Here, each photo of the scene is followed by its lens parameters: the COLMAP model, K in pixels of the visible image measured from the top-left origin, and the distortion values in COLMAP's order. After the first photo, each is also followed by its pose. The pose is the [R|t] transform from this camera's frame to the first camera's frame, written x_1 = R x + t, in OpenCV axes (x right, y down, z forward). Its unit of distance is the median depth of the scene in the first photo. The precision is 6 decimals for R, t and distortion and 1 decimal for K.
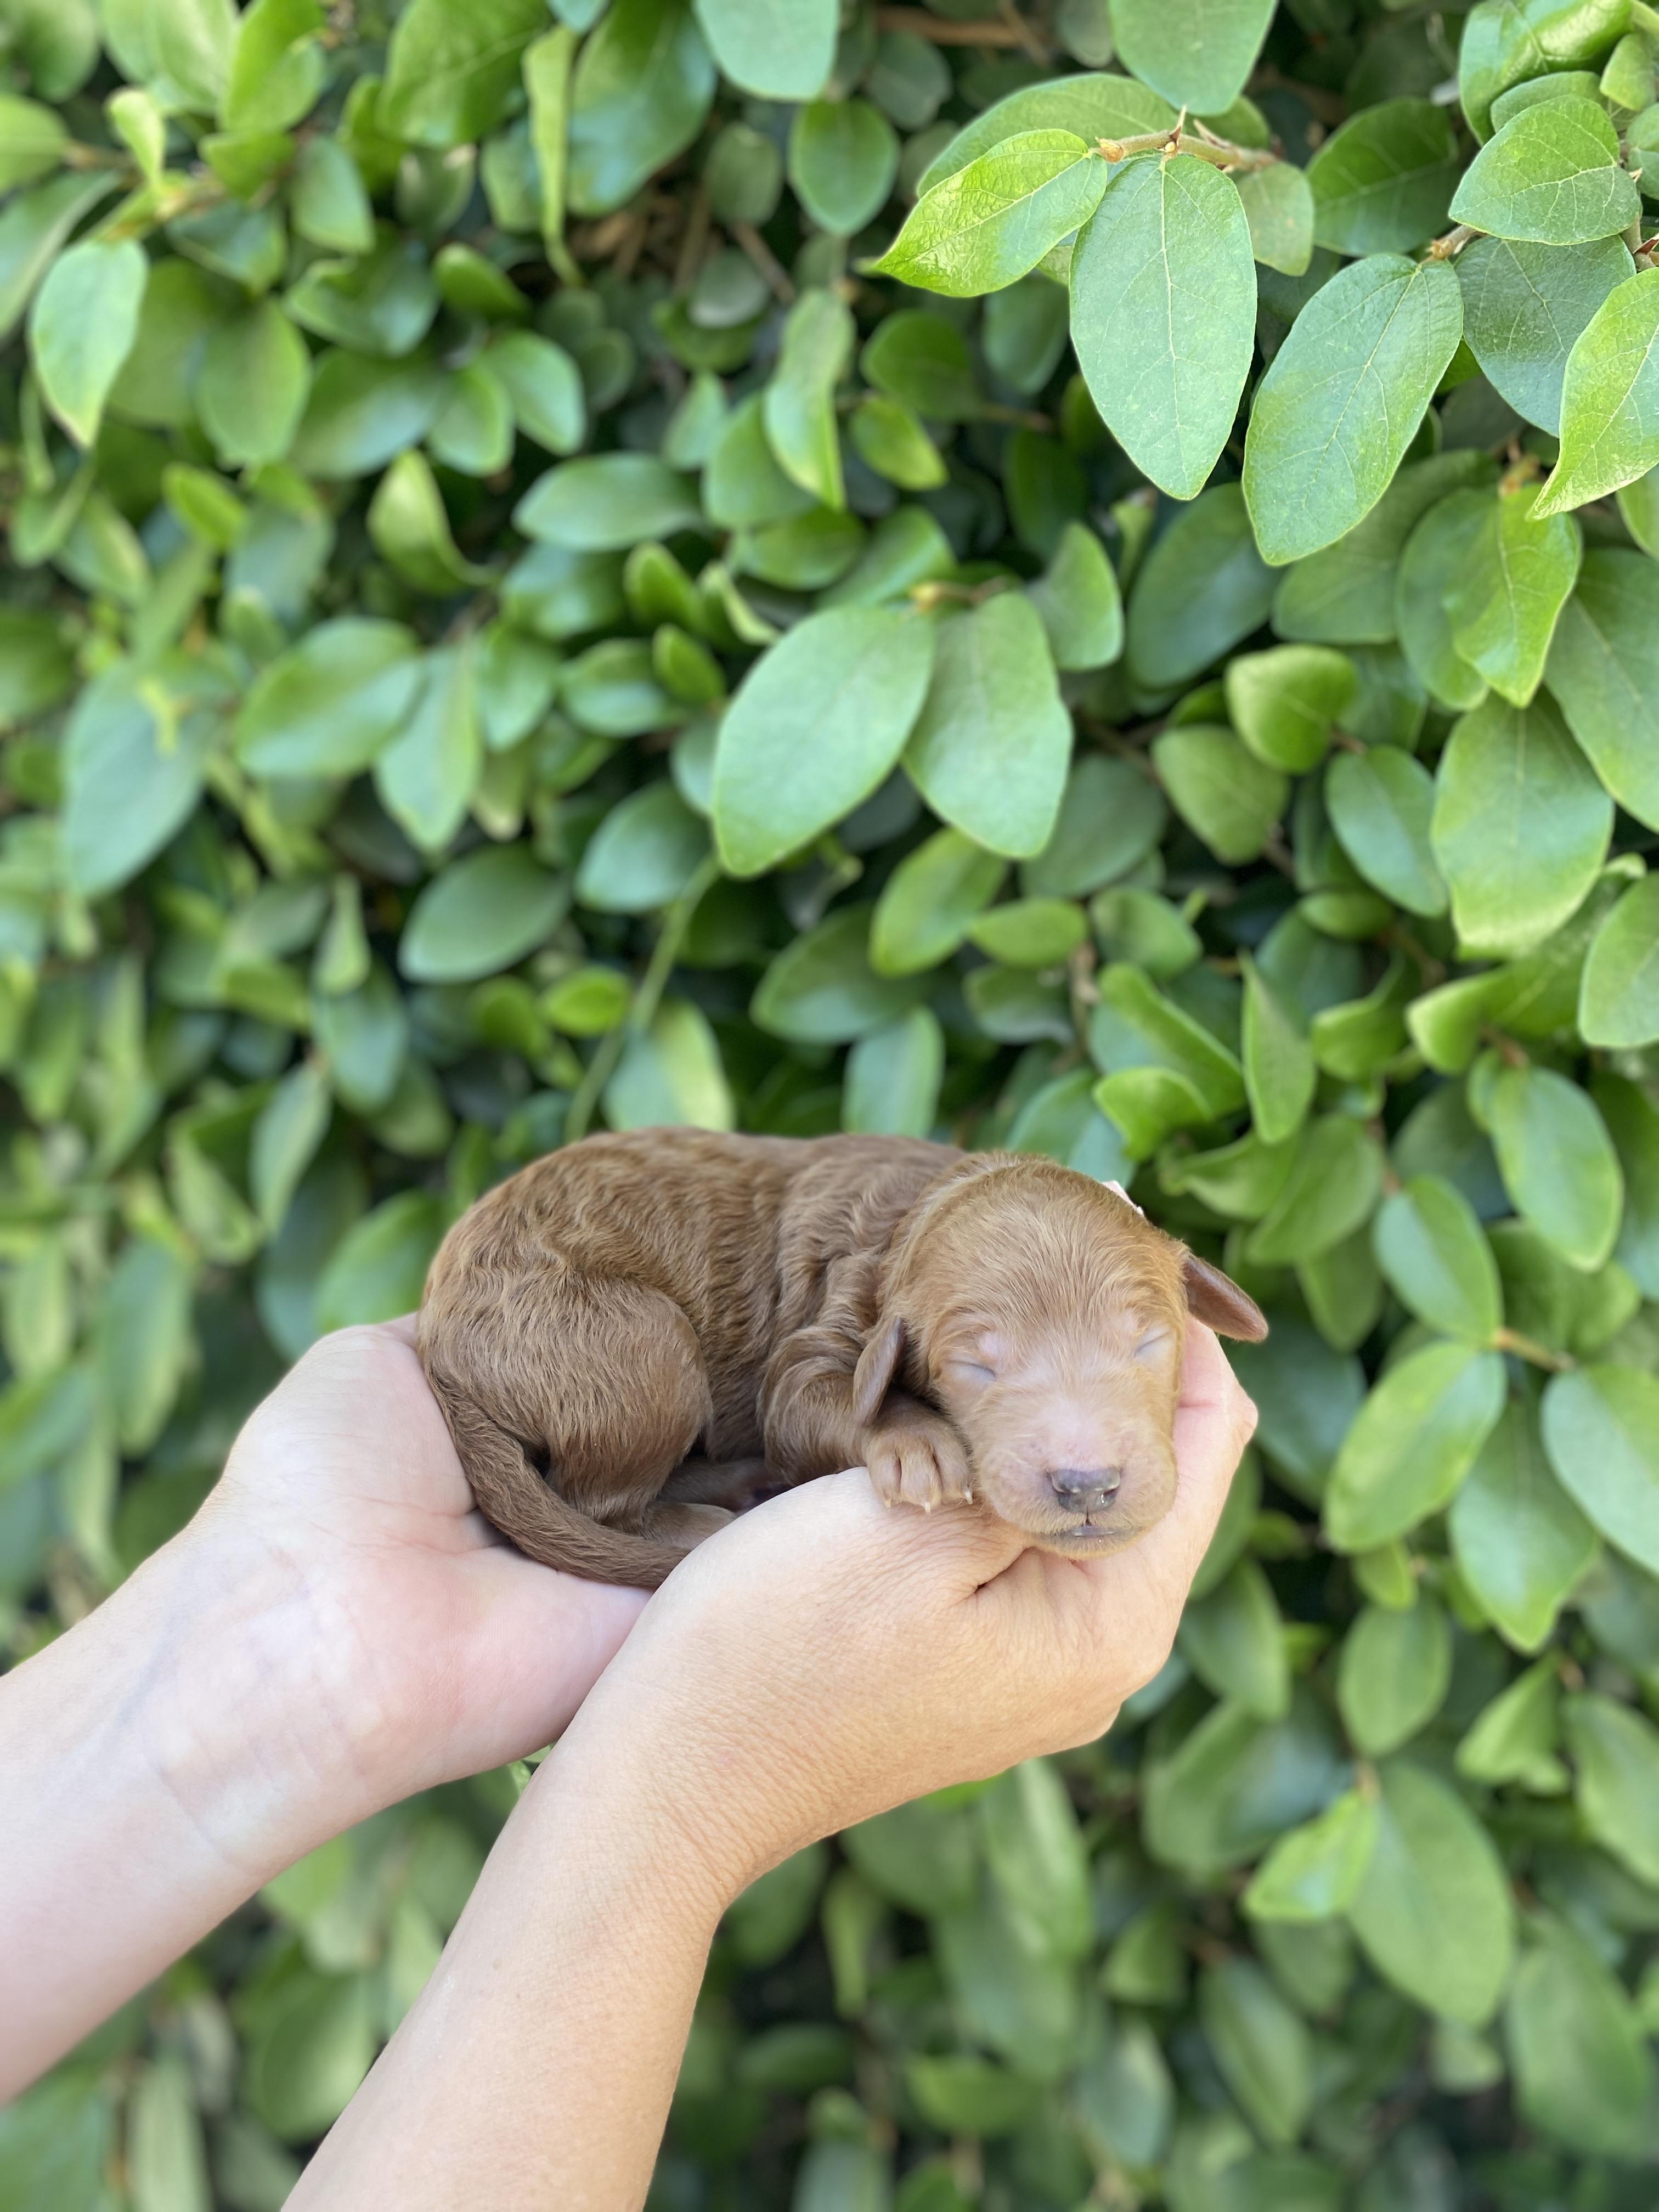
lens RADIAL K [[1708.2, 0, 822.9], [0, 1708.2, 1081.3], [0, 0, 1]] dist [0.008760, -0.008698]
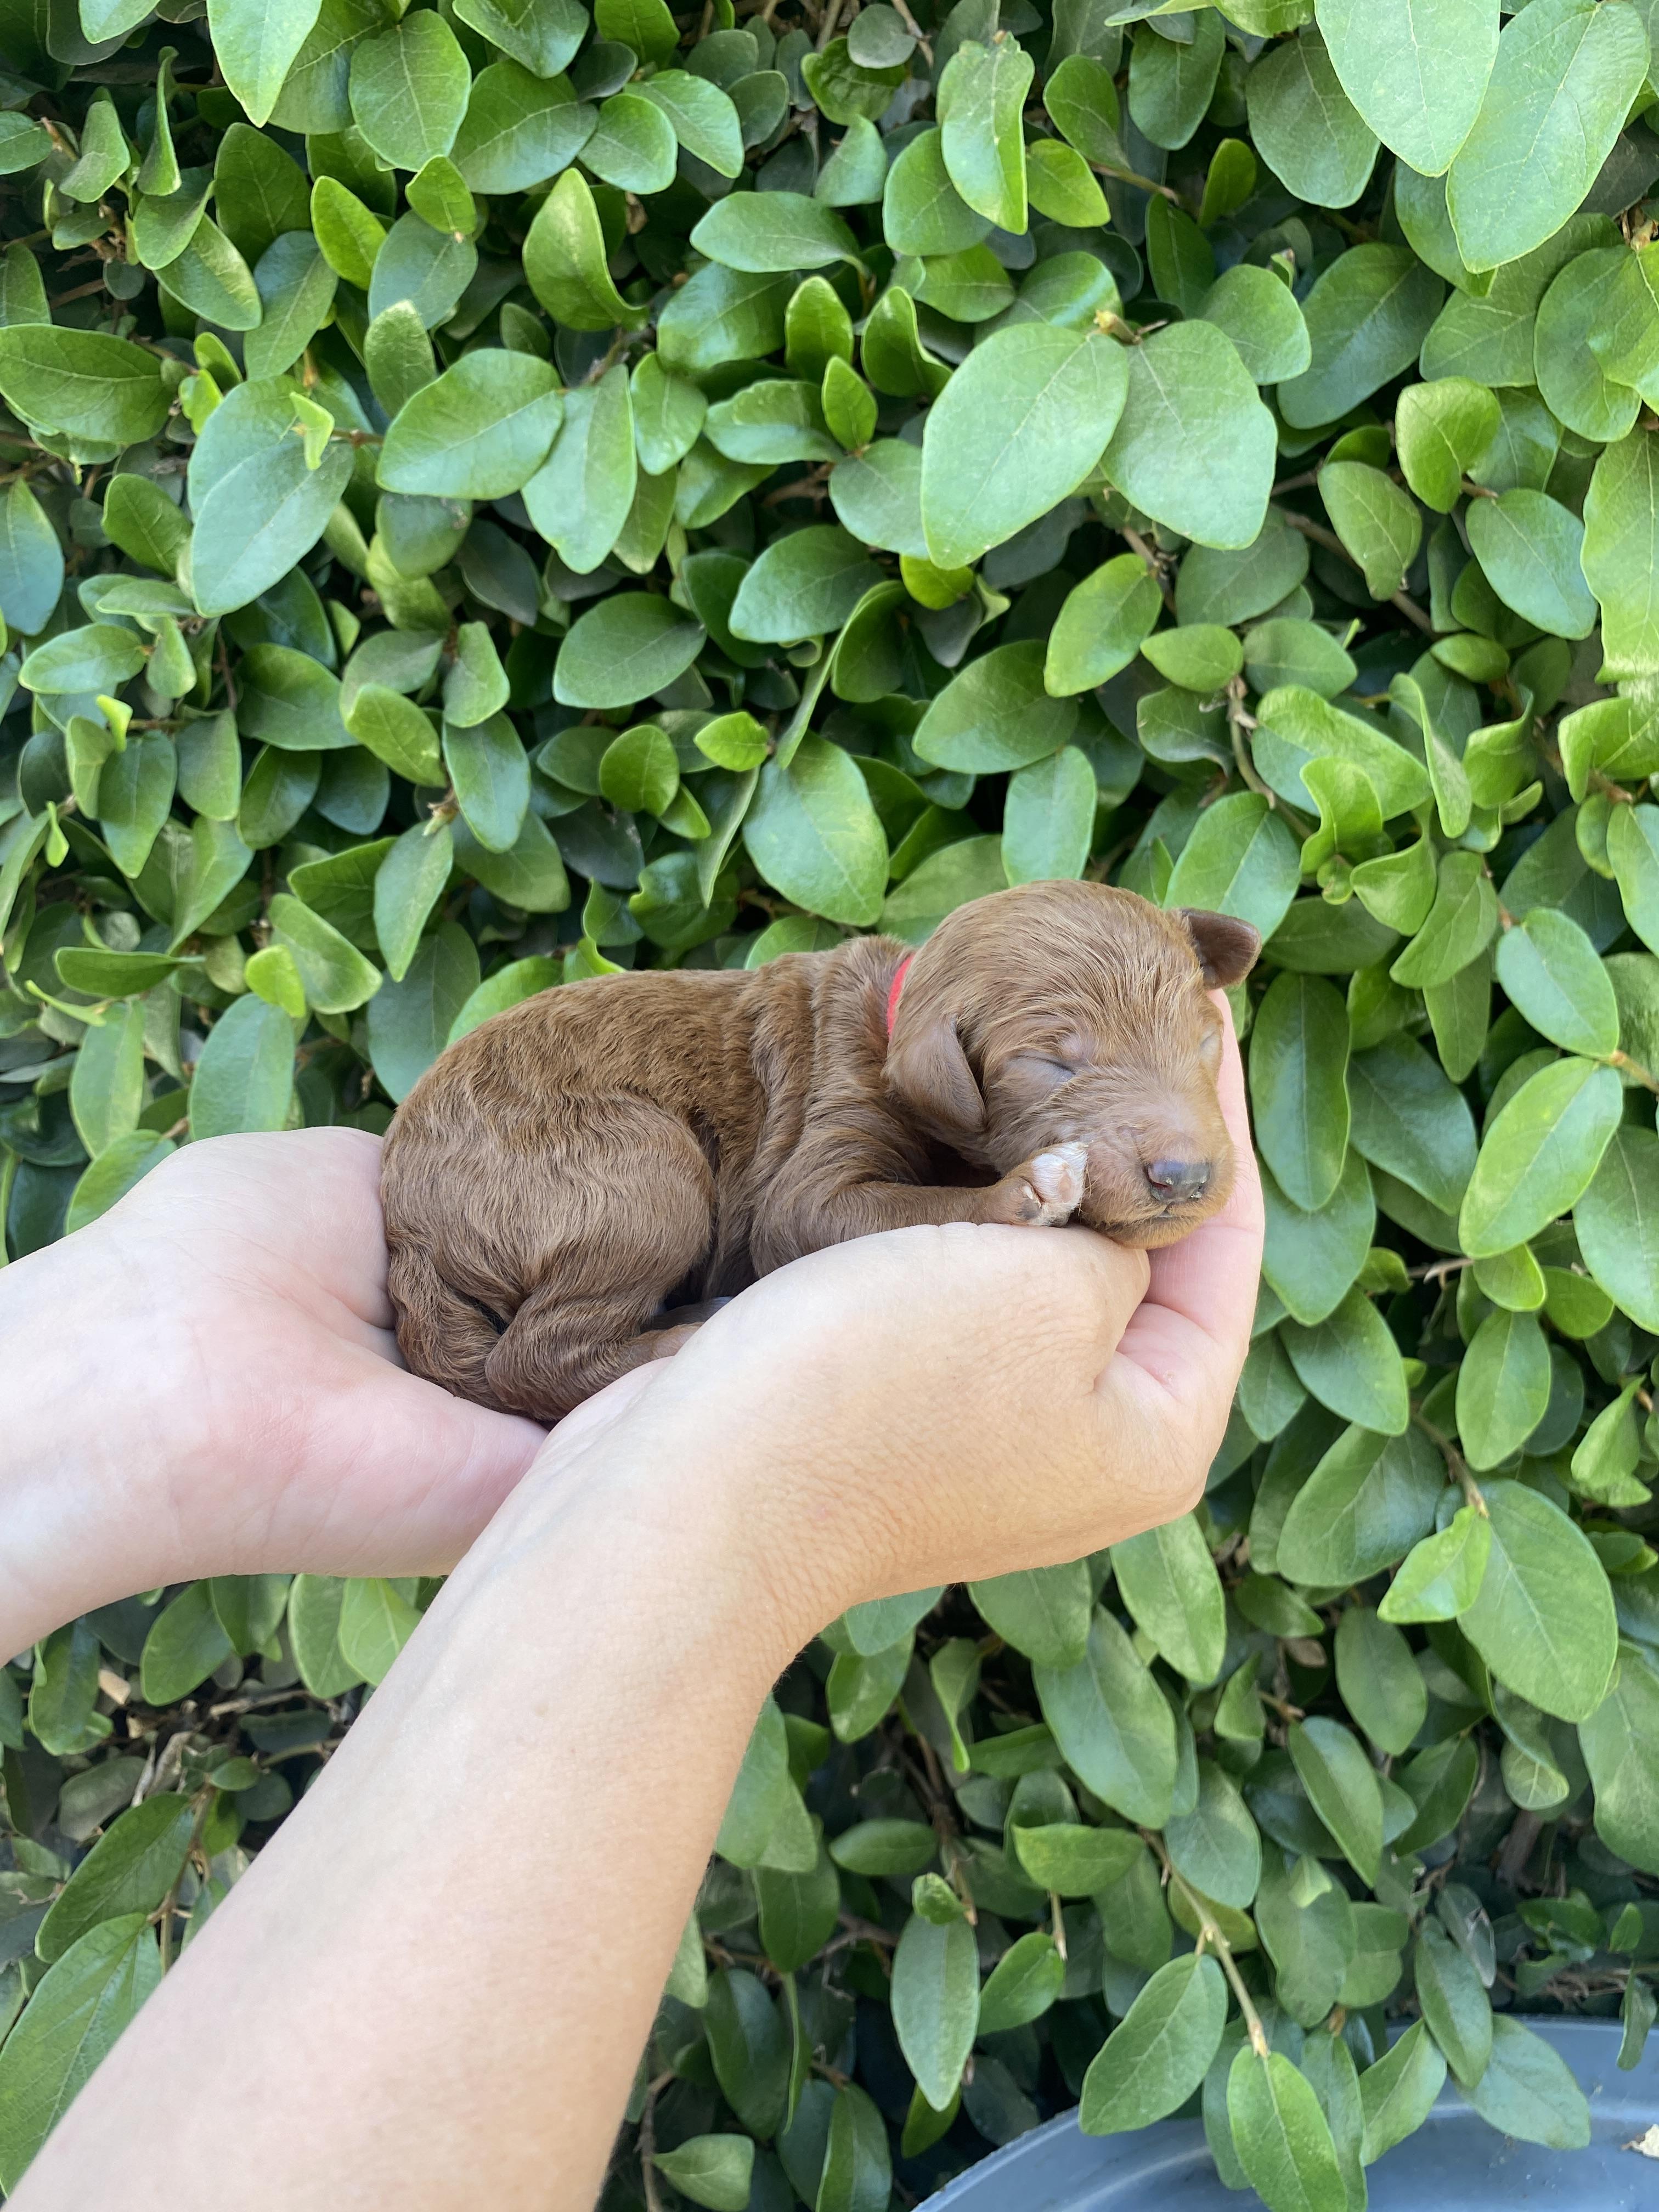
lens RADIAL K [[1708.2, 0, 812.0], [0, 1708.2, 1064.6], [0, 0, 1]] dist [0.008760, -0.008698]
pose [[0.992916, -0.001785, 0.118802, -0.217678], [0.003682, 0.999869, -0.015750, 0.164005], [-0.118759, 0.016076, 0.992793, 0.004201]]
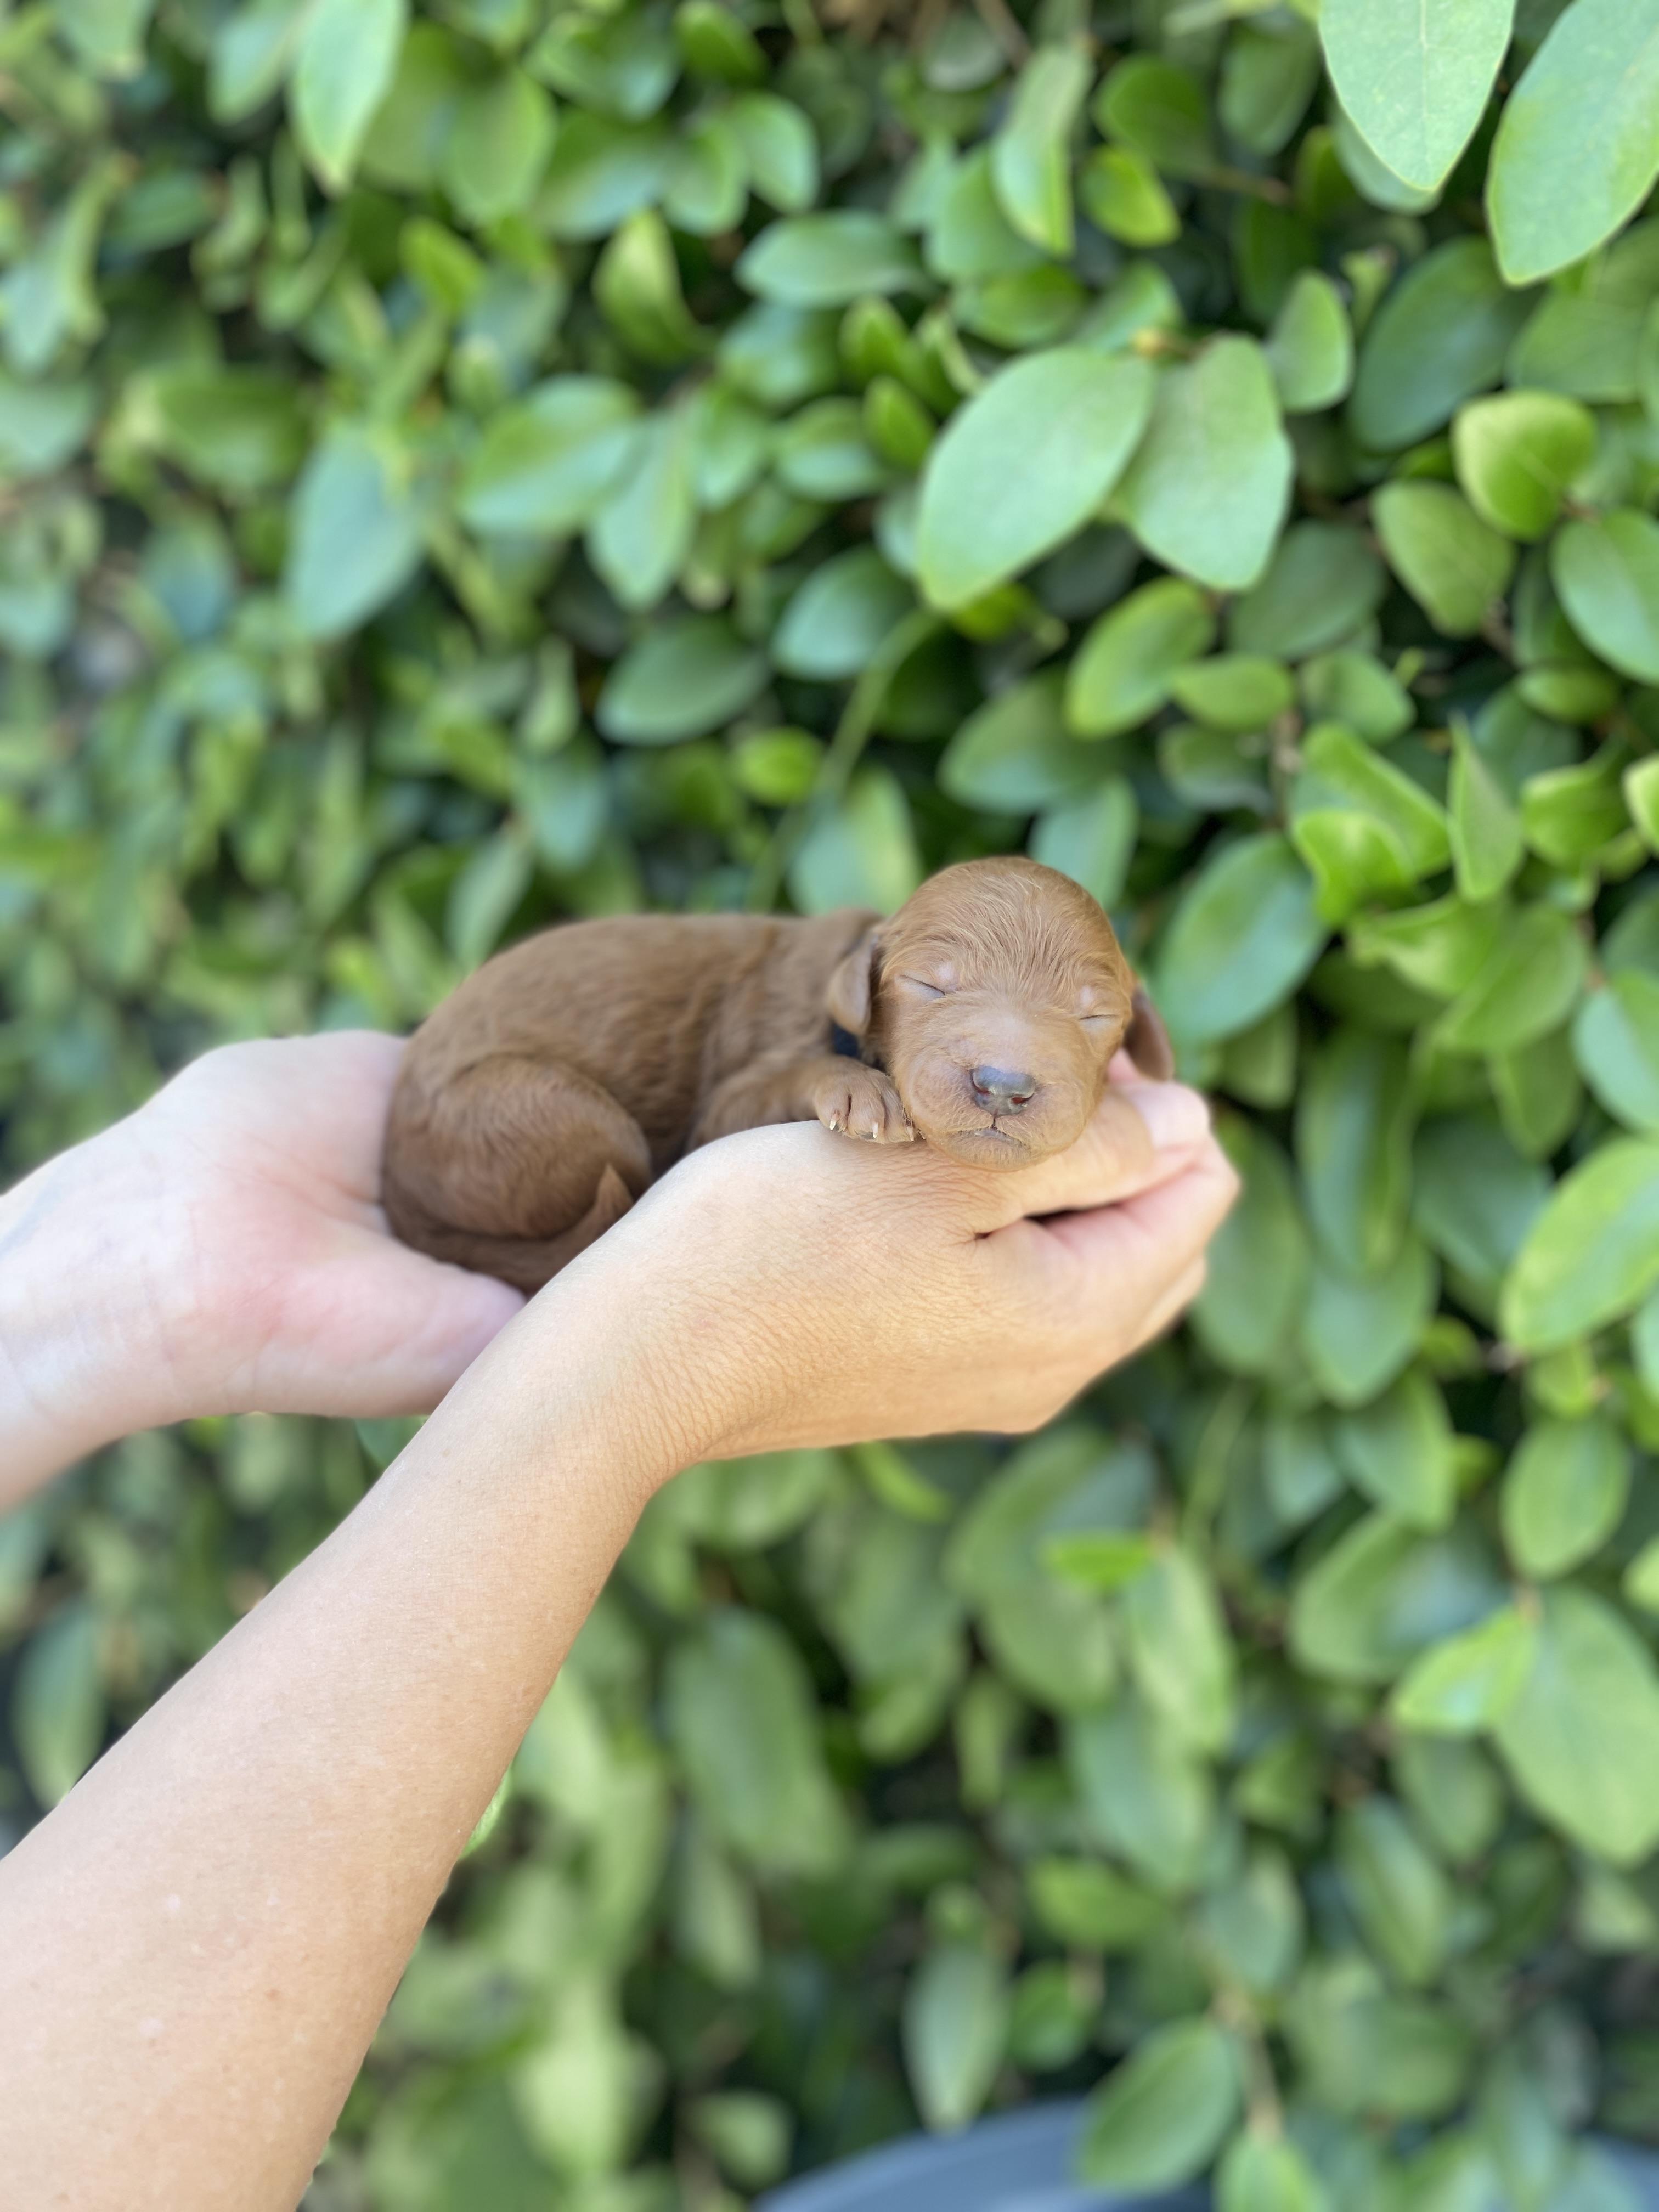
lens RADIAL K [[1708.2, 0, 811.1], [0, 1708.2, 1087.7], [0, 0, 1]] dist [0.008760, -0.008698]
pose [[0.992372, 0.061559, -0.106814, -0.000402], [-0.060067, 0.998047, 0.017132, 0.128701], [0.107660, -0.010585, 0.994131, -0.007862]]
